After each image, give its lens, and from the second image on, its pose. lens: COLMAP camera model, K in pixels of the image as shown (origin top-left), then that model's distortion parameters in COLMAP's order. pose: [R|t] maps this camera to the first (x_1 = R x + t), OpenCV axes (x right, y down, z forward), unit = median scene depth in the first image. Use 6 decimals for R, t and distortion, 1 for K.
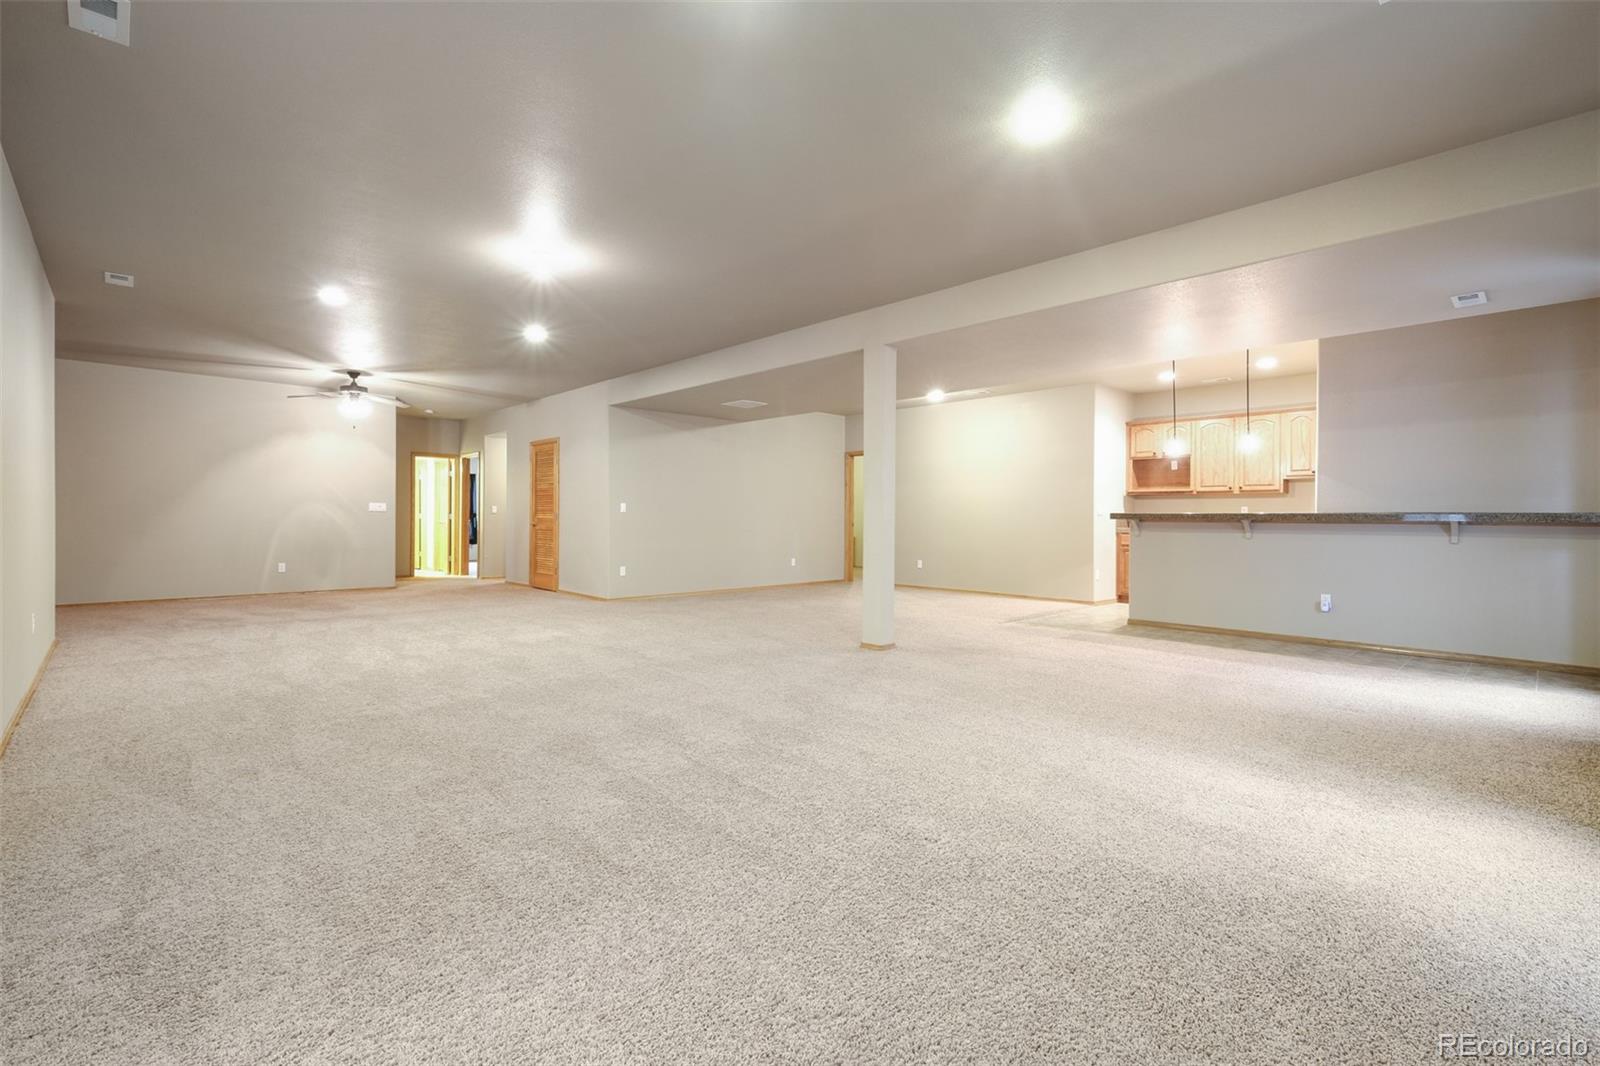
lens RADIAL K [[704.7, 0, 799.8], [0, 704.7, 522.9], [0, 0, 1]] dist [-0.000127, -0.000426]
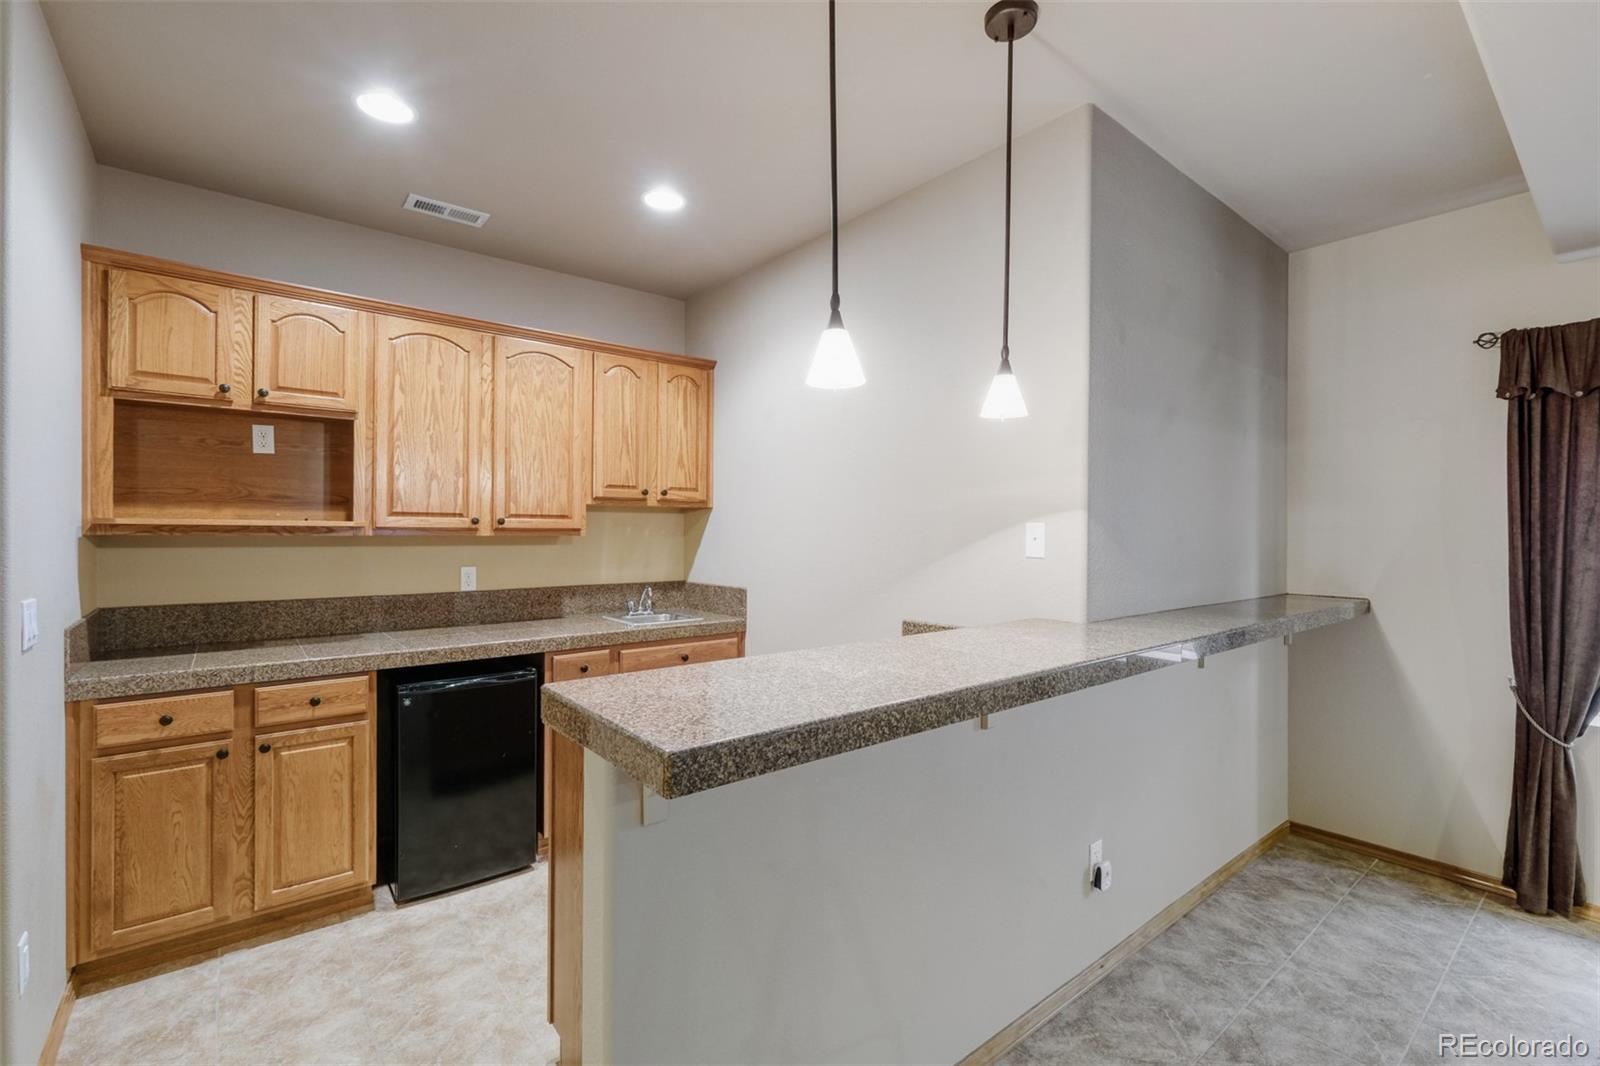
lens RADIAL K [[704.7, 0, 800.4], [0, 704.7, 531.7], [0, 0, 1]] dist [-0.000127, -0.000426]
pose [[0.079482, -0.010264, 0.996783, 0.240125], [0.001223, 0.999947, 0.010199, -0.044169], [-0.996836, 0.000409, 0.079491, 0.745169]]
